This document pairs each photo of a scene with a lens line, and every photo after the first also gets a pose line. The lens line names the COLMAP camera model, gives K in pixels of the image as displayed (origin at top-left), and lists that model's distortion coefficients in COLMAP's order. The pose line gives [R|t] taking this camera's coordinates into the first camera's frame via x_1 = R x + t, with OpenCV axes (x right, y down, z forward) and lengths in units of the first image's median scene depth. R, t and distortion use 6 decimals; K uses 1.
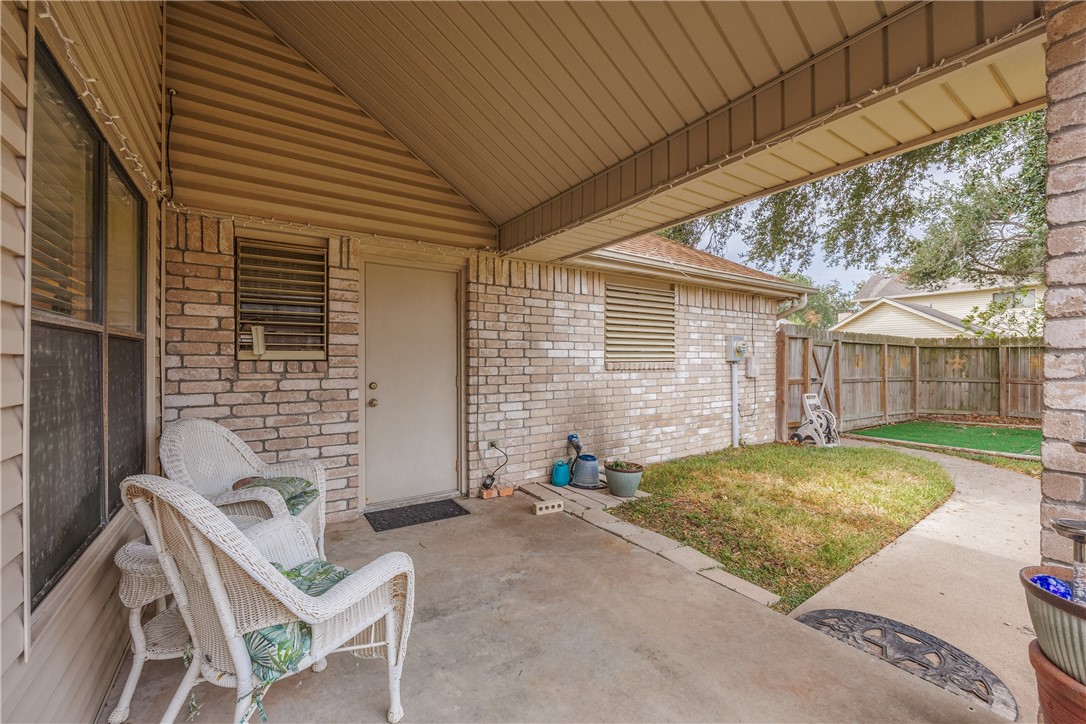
lens RADIAL K [[434.3, 0, 543.0], [0, 434.3, 362.0], [0, 0, 1]] dist [-0.002238, 0.000144]
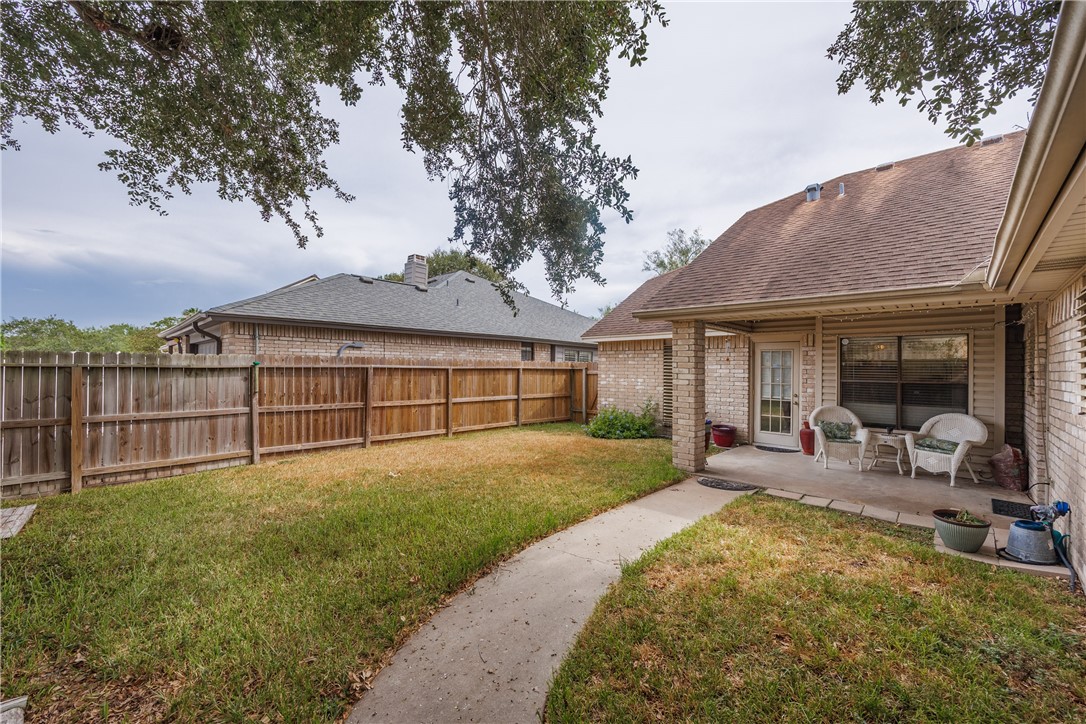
lens RADIAL K [[434.3, 0, 543.0], [0, 434.3, 362.0], [0, 0, 1]] dist [-0.002238, 0.000144]
pose [[-0.978924, -0.016212, -0.203582, 1.327192], [-0.014152, 0.999833, -0.011572, -0.072287], [0.203736, -0.008447, -0.978989, 1.844016]]
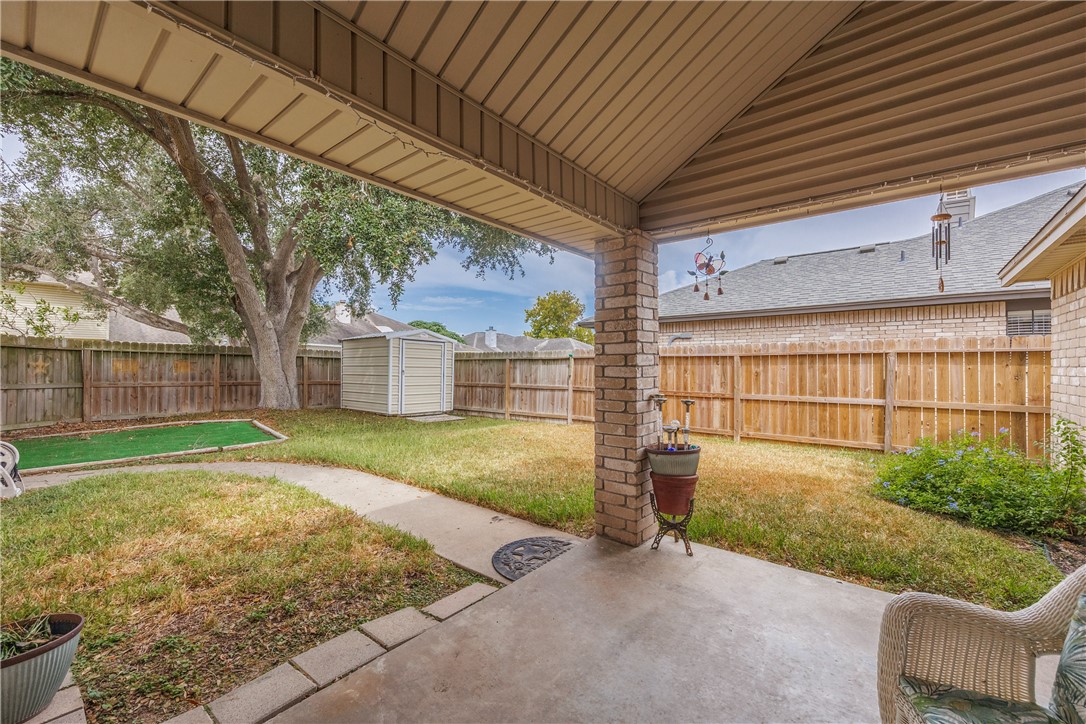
lens RADIAL K [[434.3, 0, 543.0], [0, 434.3, 362.0], [0, 0, 1]] dist [-0.002238, 0.000144]
pose [[-0.284163, 0.006216, 0.958756, -0.345282], [-0.003598, 0.999965, -0.007549, -0.008982], [-0.958769, -0.005594, -0.284130, 0.701465]]
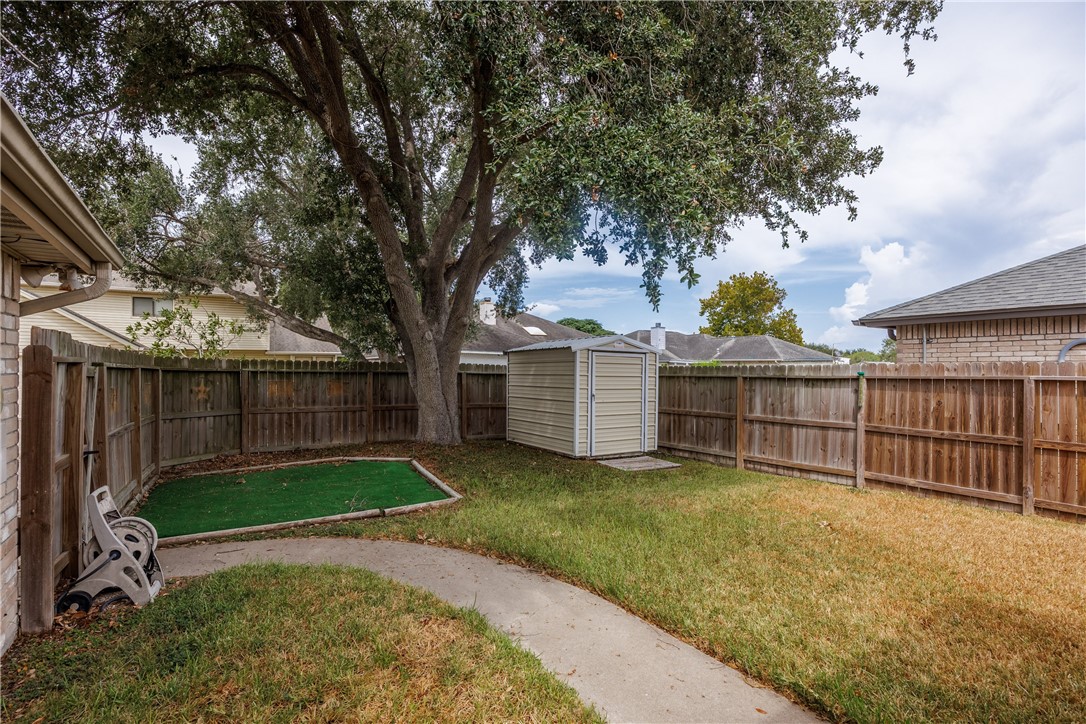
lens RADIAL K [[523.6, 0, 540.5], [0, 523.6, 366.1], [0, 0, 1]] dist [-0.009423, 0.000317]
pose [[0.023895, 0.004199, 0.999706, 0.161726], [0.000270, 0.999991, -0.004207, -0.090795], [-0.999714, 0.000371, 0.023893, 0.942215]]
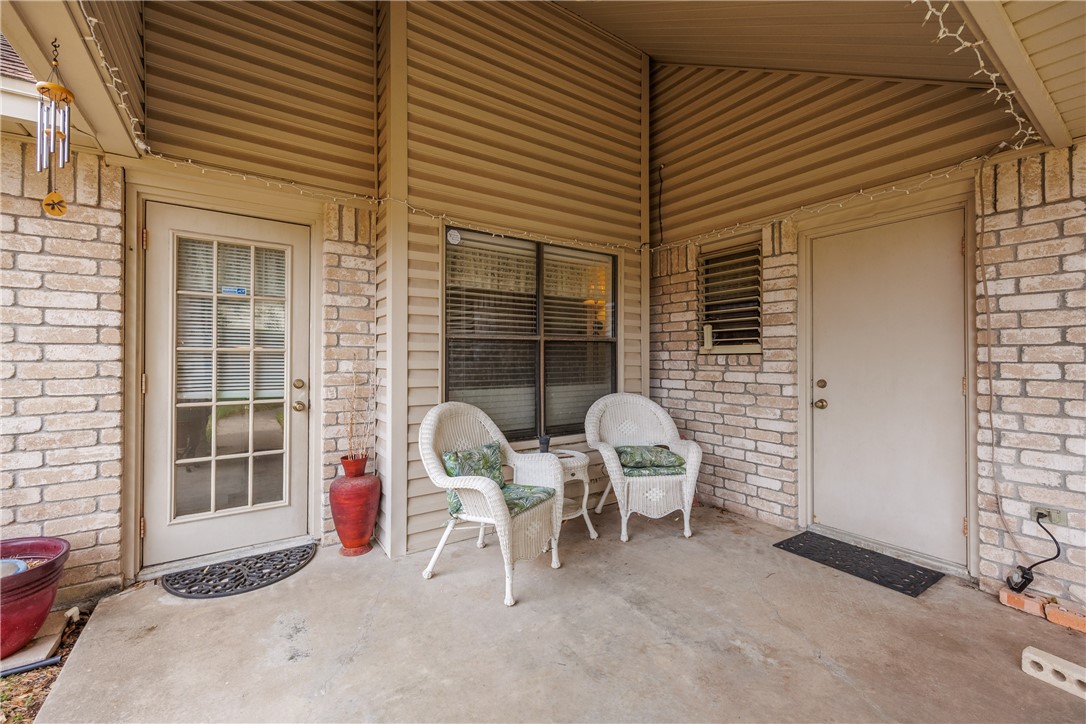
lens RADIAL K [[449.4, 0, 542.3], [0, 449.4, 356.2], [0, 0, 1]] dist [0.002367, 0.000230]
pose [[0.009234, -0.005673, -0.999941, 0.433598], [-0.001896, 0.999982, -0.005691, 0.007040], [0.999956, 0.001949, 0.009224, 0.416485]]
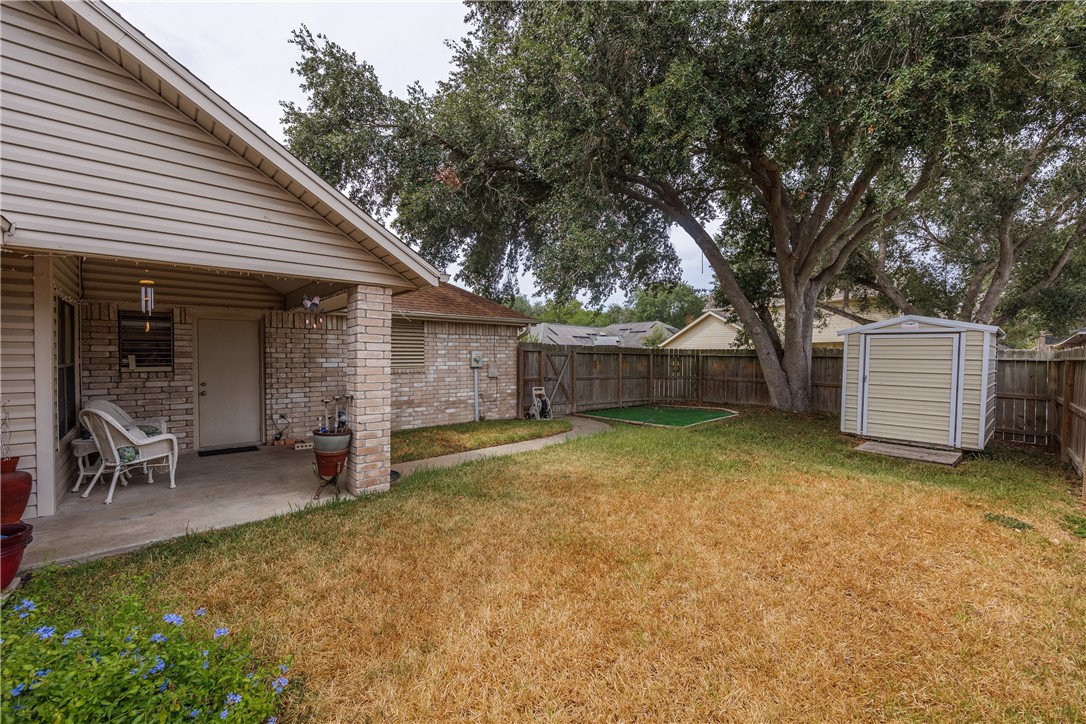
lens RADIAL K [[436.2, 0, 544.9], [0, 436.2, 366.1], [0, 0, 1]] dist [-0.001026, -0.000122]
pose [[0.990395, -0.000796, 0.138264, 0.744182], [-0.001867, 0.999815, 0.019130, -0.057523], [-0.138253, -0.019205, 0.990211, -0.982027]]
